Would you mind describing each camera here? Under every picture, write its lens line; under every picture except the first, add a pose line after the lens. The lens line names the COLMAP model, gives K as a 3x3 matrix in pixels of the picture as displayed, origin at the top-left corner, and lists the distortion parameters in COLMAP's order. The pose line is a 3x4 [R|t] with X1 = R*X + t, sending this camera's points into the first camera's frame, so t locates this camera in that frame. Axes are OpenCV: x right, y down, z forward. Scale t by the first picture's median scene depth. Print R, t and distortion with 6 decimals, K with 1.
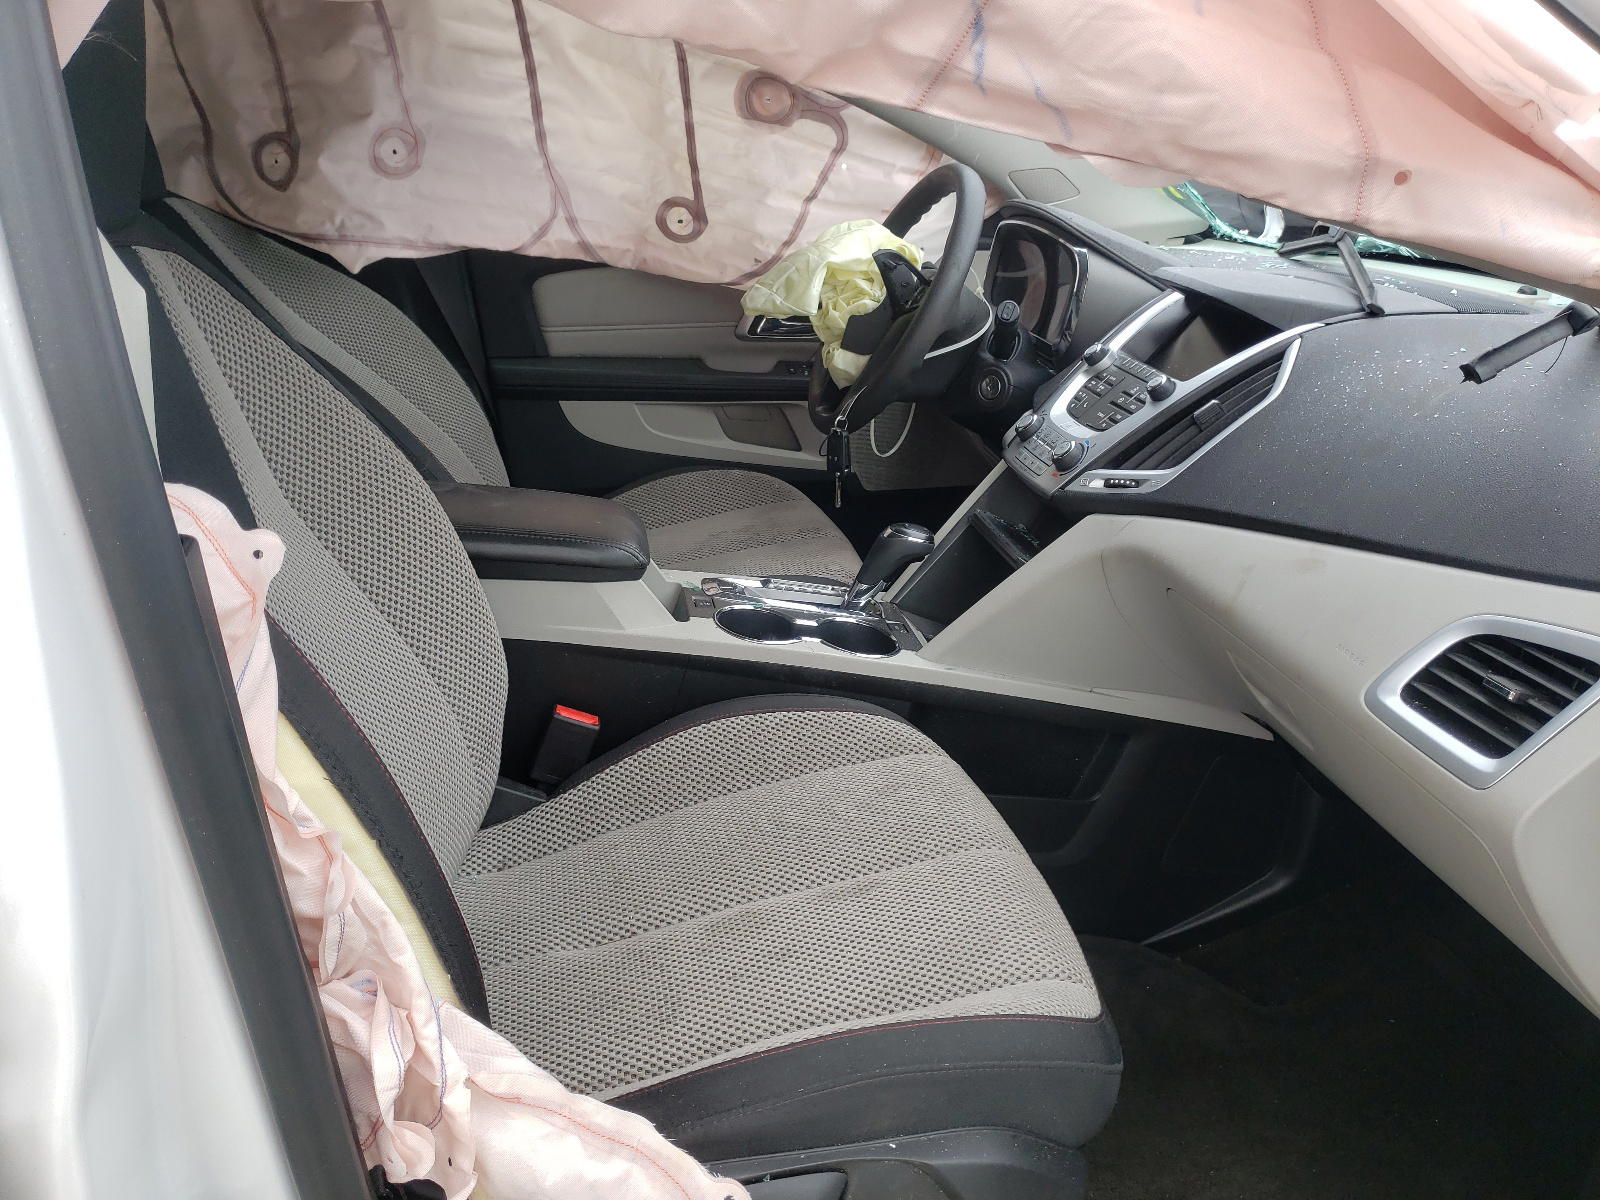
lens RADIAL K [[1212.4, 0, 811.9], [0, 1212.4, 598.6], [0, 0, 1]] dist [0.000153, 0.006394]
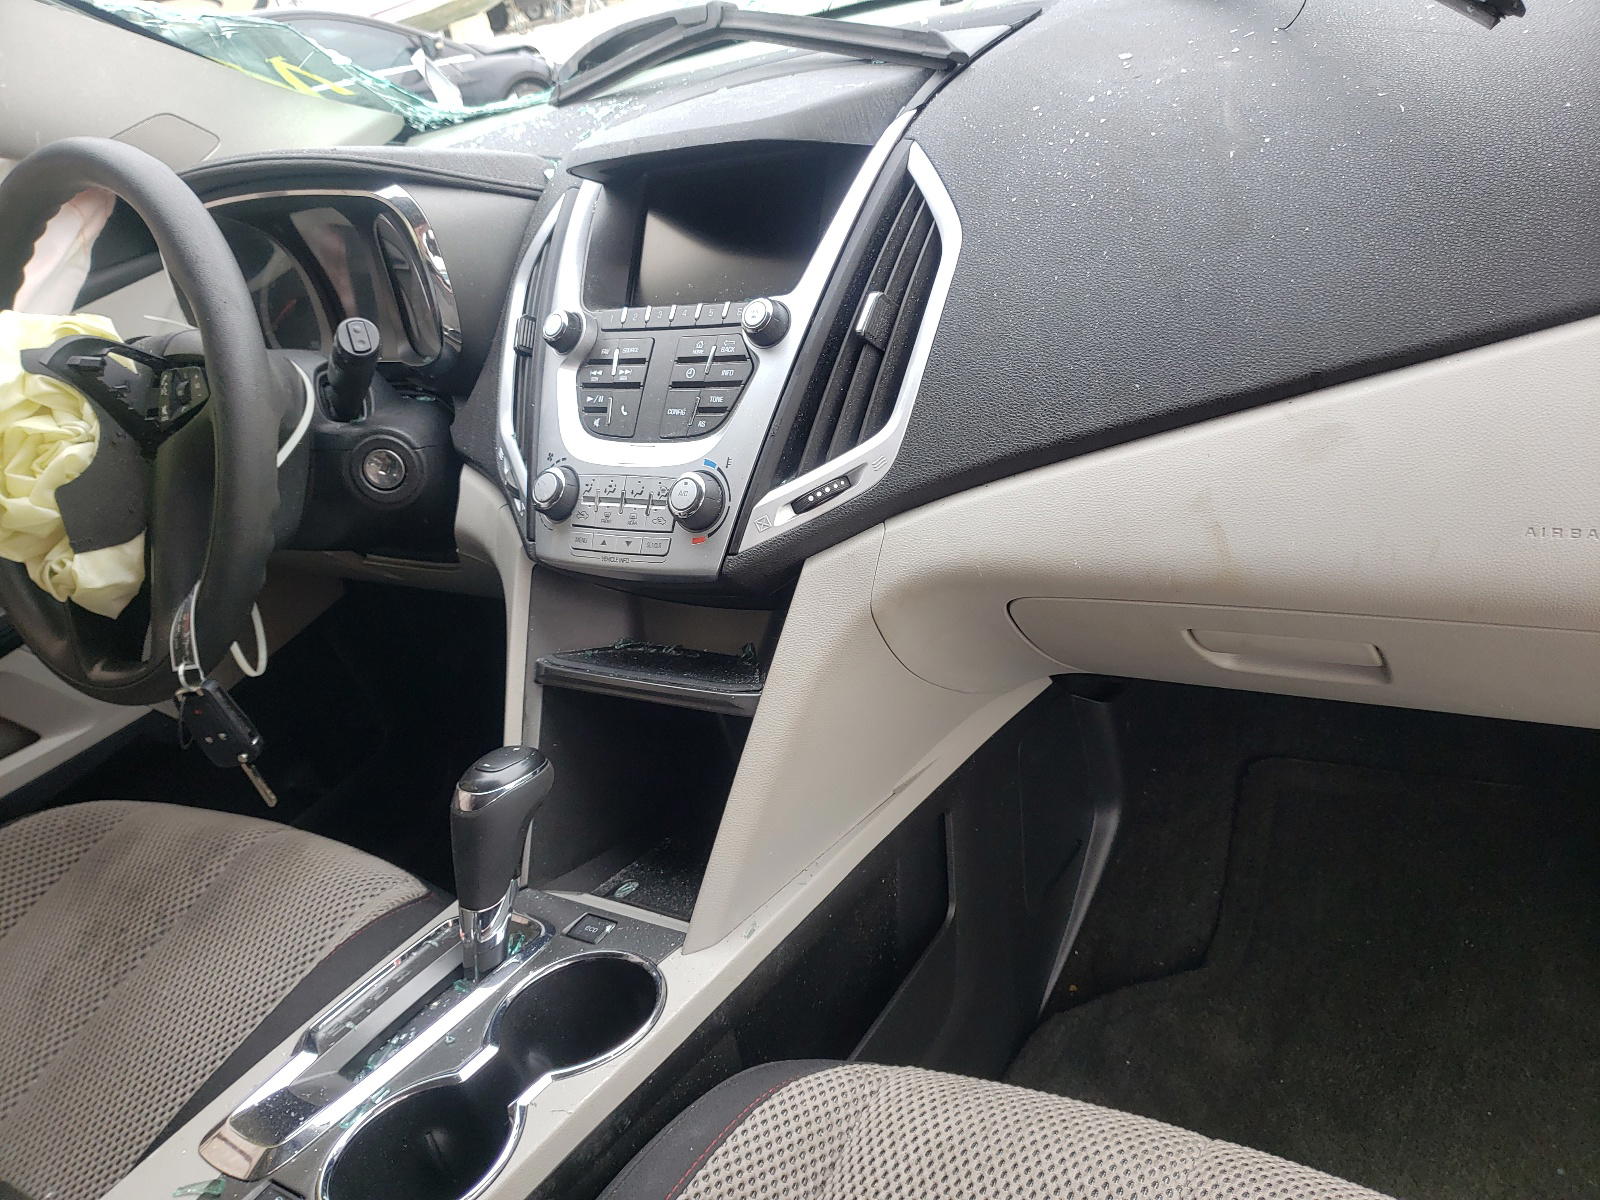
lens RADIAL K [[1212.4, 0, 811.9], [0, 1212.4, 598.6], [0, 0, 1]] dist [0.000153, 0.006394]
pose [[0.636881, -0.559657, 0.530251, -0.074957], [0.530092, 0.817289, 0.225923, -0.179176], [-0.559808, 0.137196, 0.817186, 0.521924]]
